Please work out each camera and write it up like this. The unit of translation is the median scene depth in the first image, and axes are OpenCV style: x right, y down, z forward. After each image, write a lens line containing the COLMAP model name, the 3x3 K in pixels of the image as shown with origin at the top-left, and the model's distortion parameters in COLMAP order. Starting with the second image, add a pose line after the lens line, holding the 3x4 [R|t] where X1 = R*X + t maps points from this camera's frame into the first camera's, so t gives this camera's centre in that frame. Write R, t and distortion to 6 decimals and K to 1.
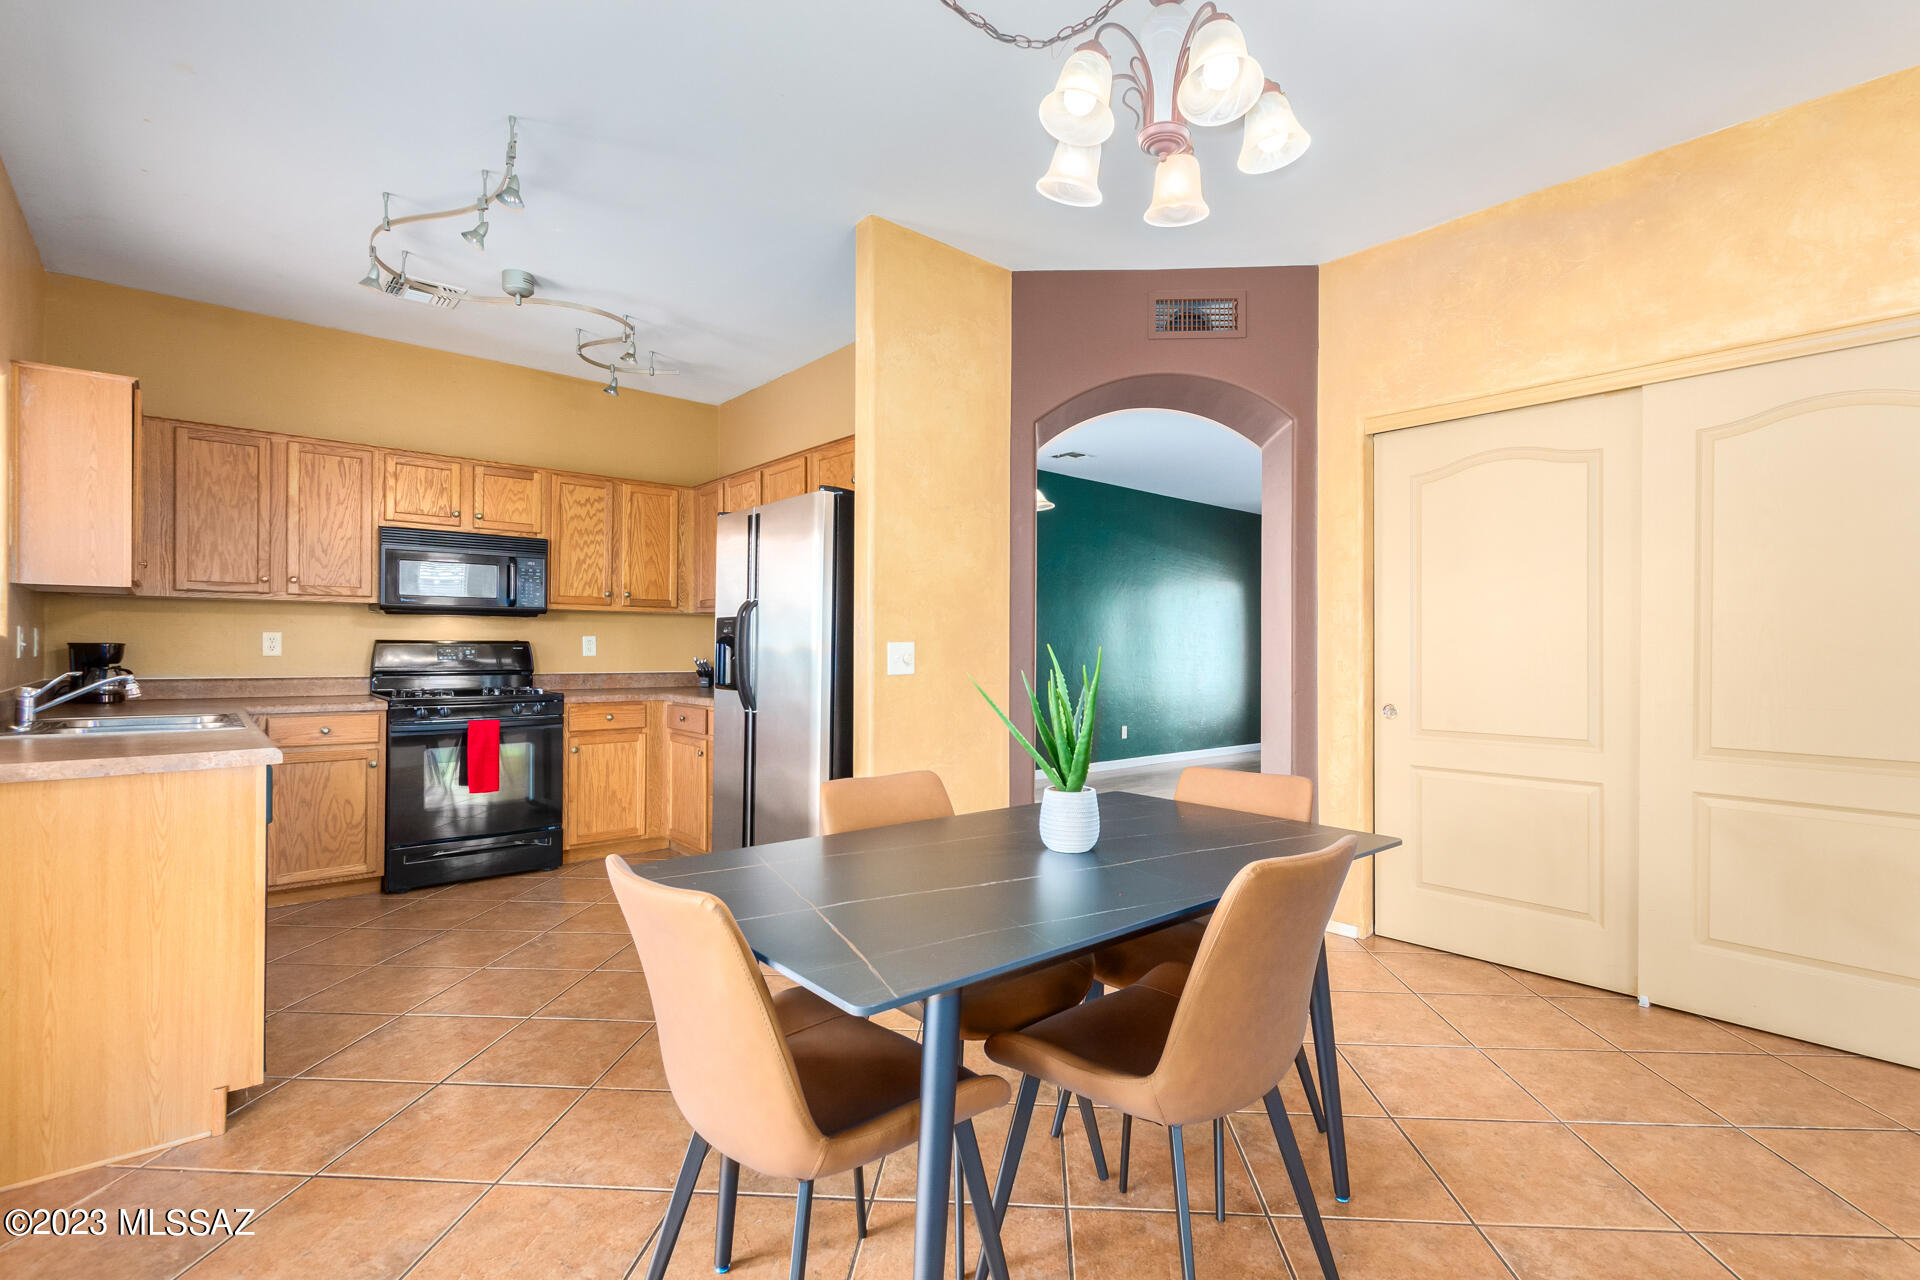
lens RADIAL K [[886.5, 0, 975.2], [0, 886.5, 641.9], [0, 0, 1]] dist [-0.003694, -0.000032]
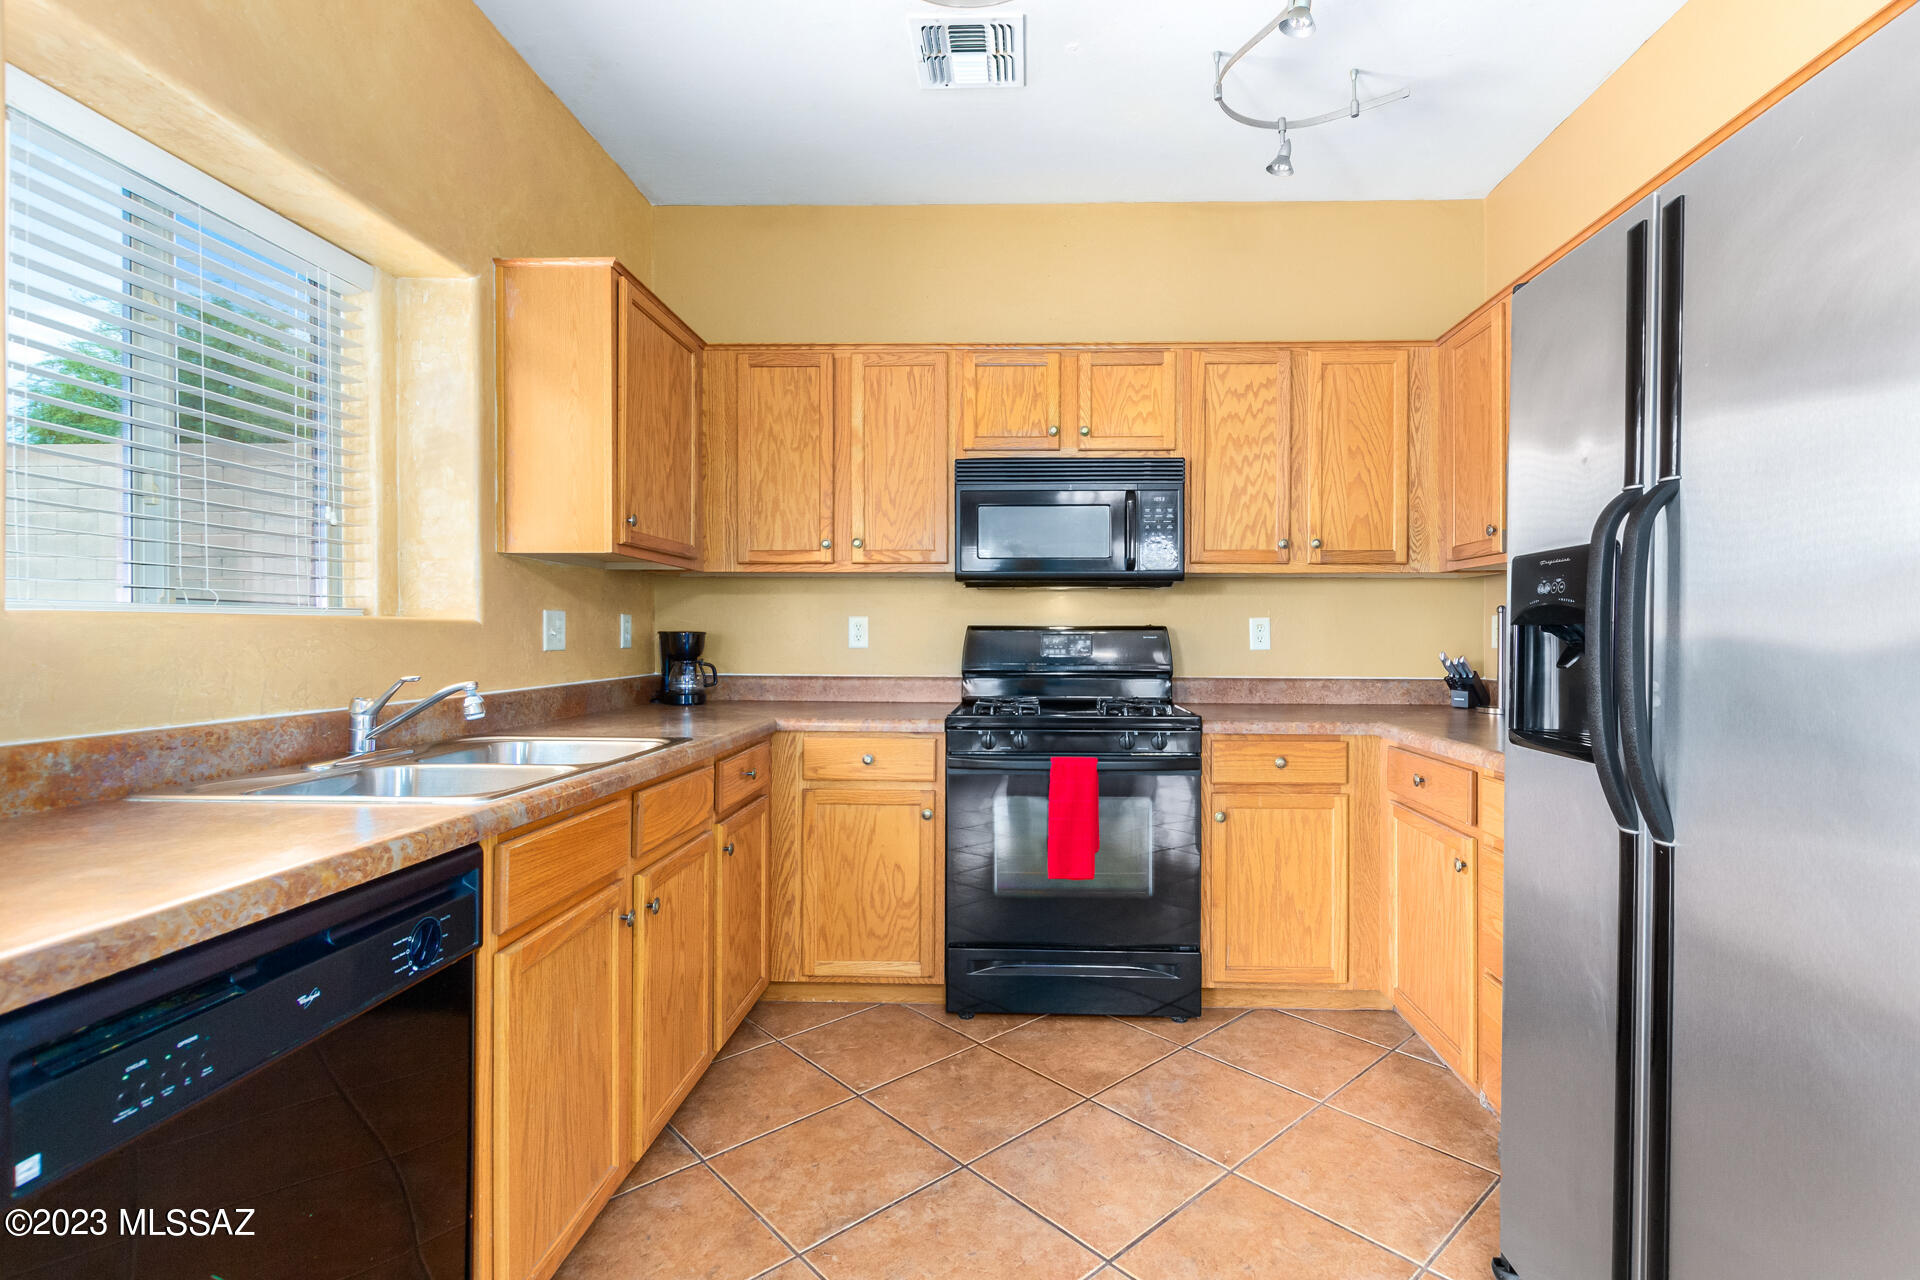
lens RADIAL K [[886.5, 0, 1013.0], [0, 886.5, 634.9], [0, 0, 1]] dist [-0.003694, -0.000032]
pose [[0.735198, -0.002584, -0.677848, -0.175158], [0.005048, 0.999986, 0.001664, 0.004066], [0.677834, -0.004646, 0.735200, 0.524068]]
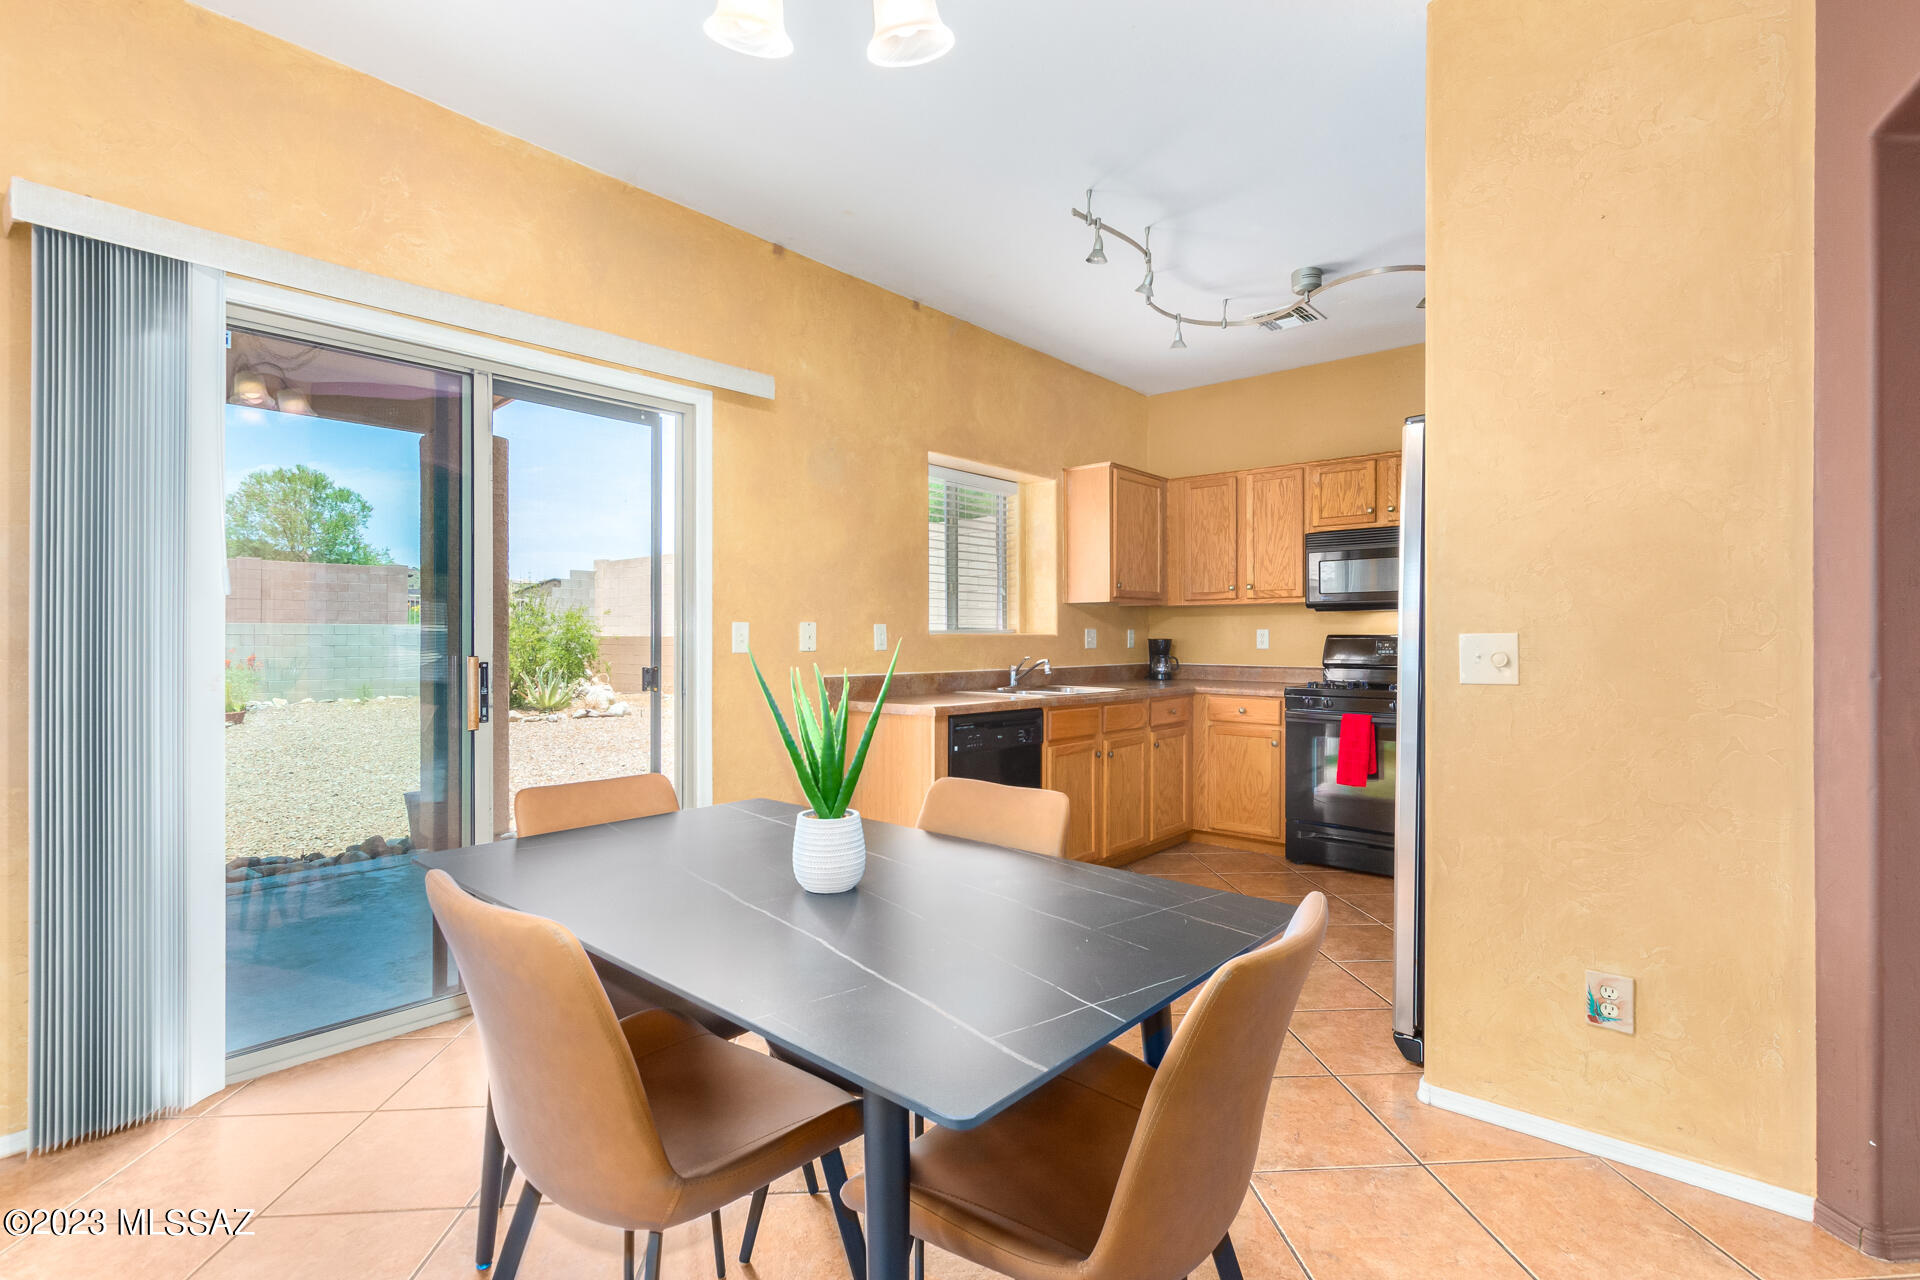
lens RADIAL K [[886.5, 0, 963.2], [0, 886.5, 640.3], [0, 0, 1]] dist [-0.003694, -0.000032]
pose [[0.126297, -0.001391, -0.991991, 0.382581], [0.005551, 0.999984, -0.000696, 0.002738], [0.991977, -0.005419, 0.126303, 0.425634]]
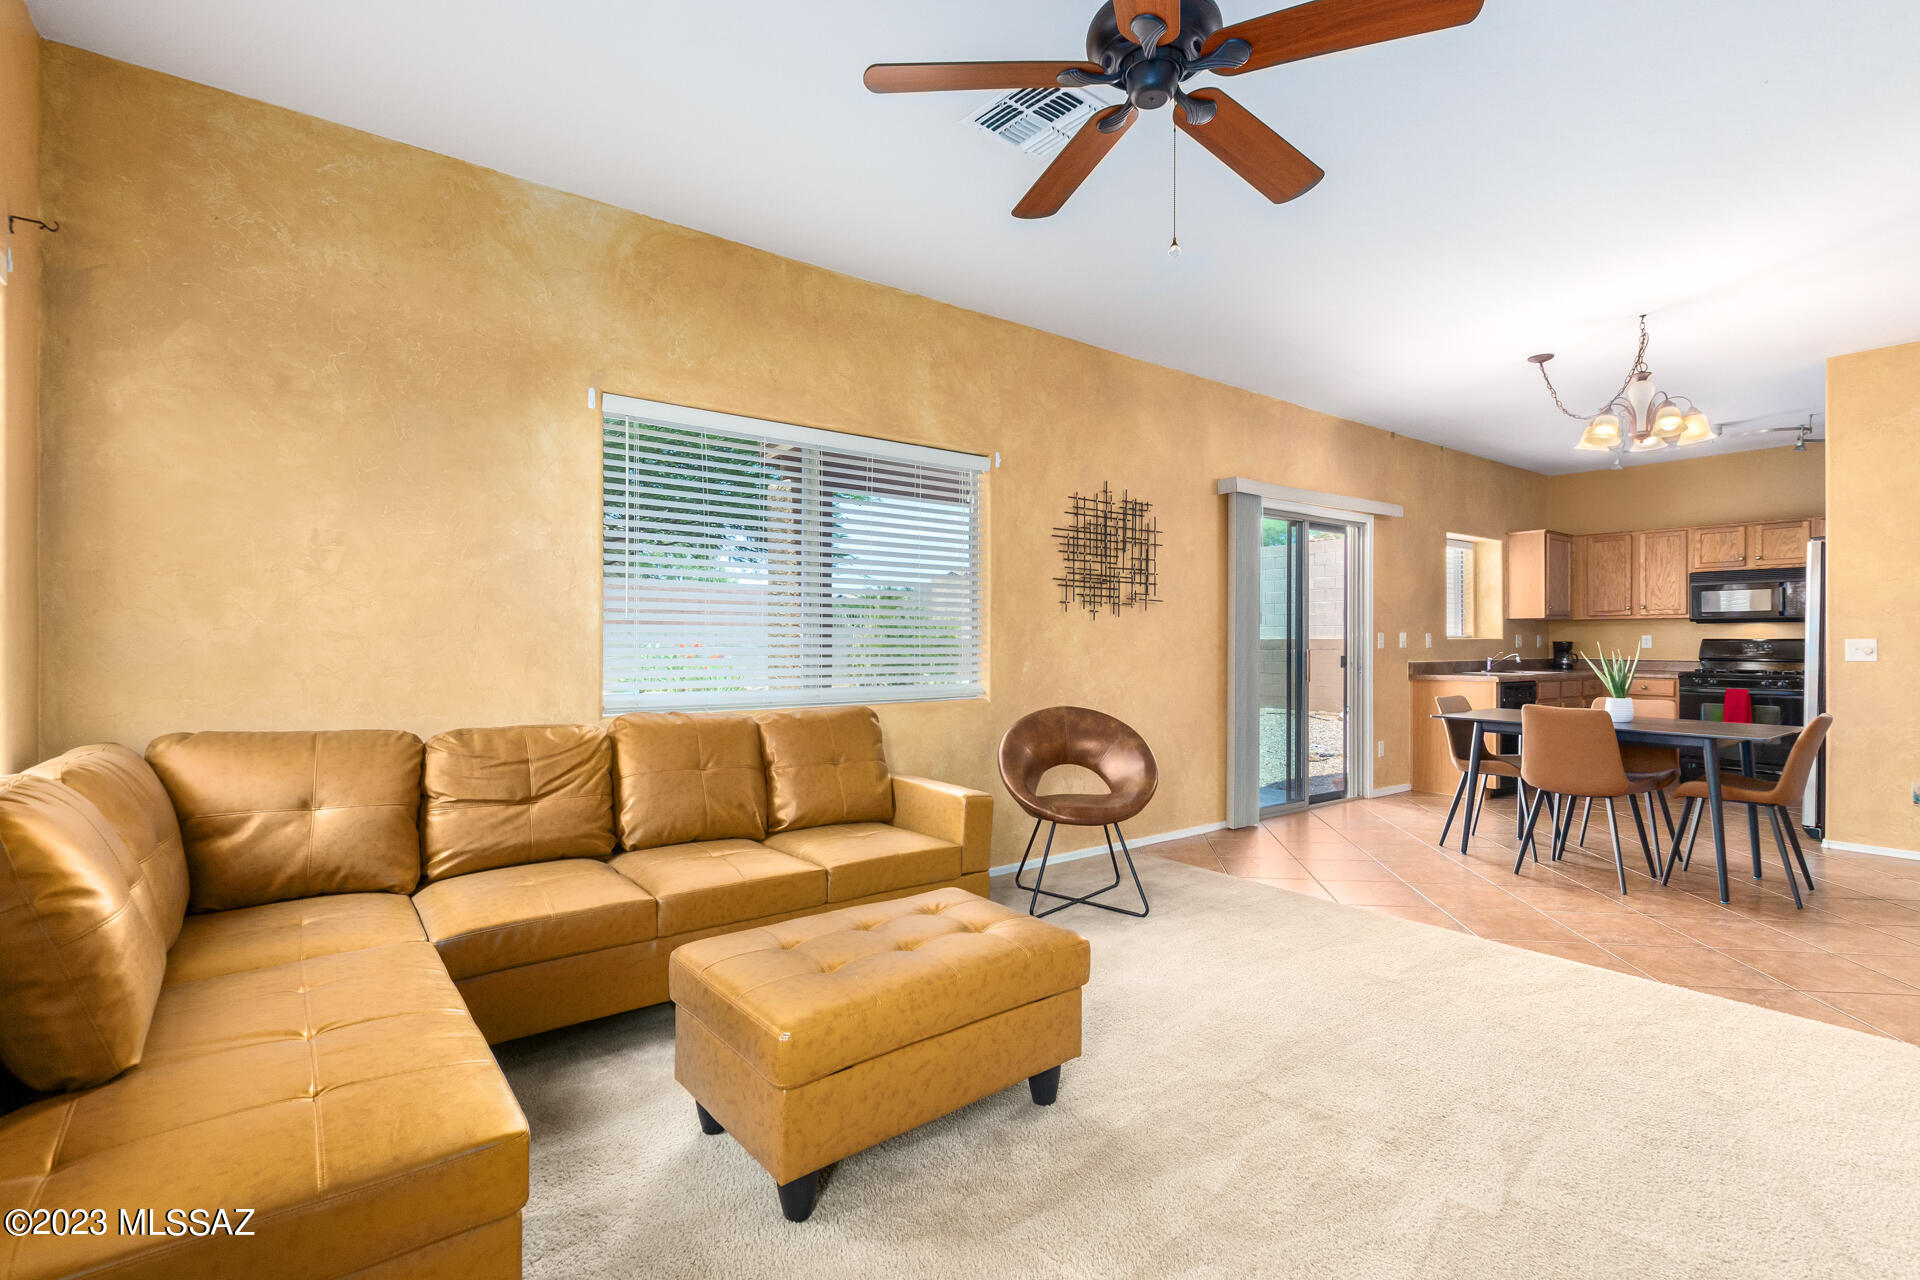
lens RADIAL K [[886.5, 0, 947.7], [0, 886.5, 641.3], [0, 0, 1]] dist [-0.003694, -0.000032]
pose [[-0.083380, -0.002995, -0.996513, 1.157504], [0.006141, 0.999975, -0.003519, -0.000524], [0.996499, -0.006413, -0.083360, -0.295682]]
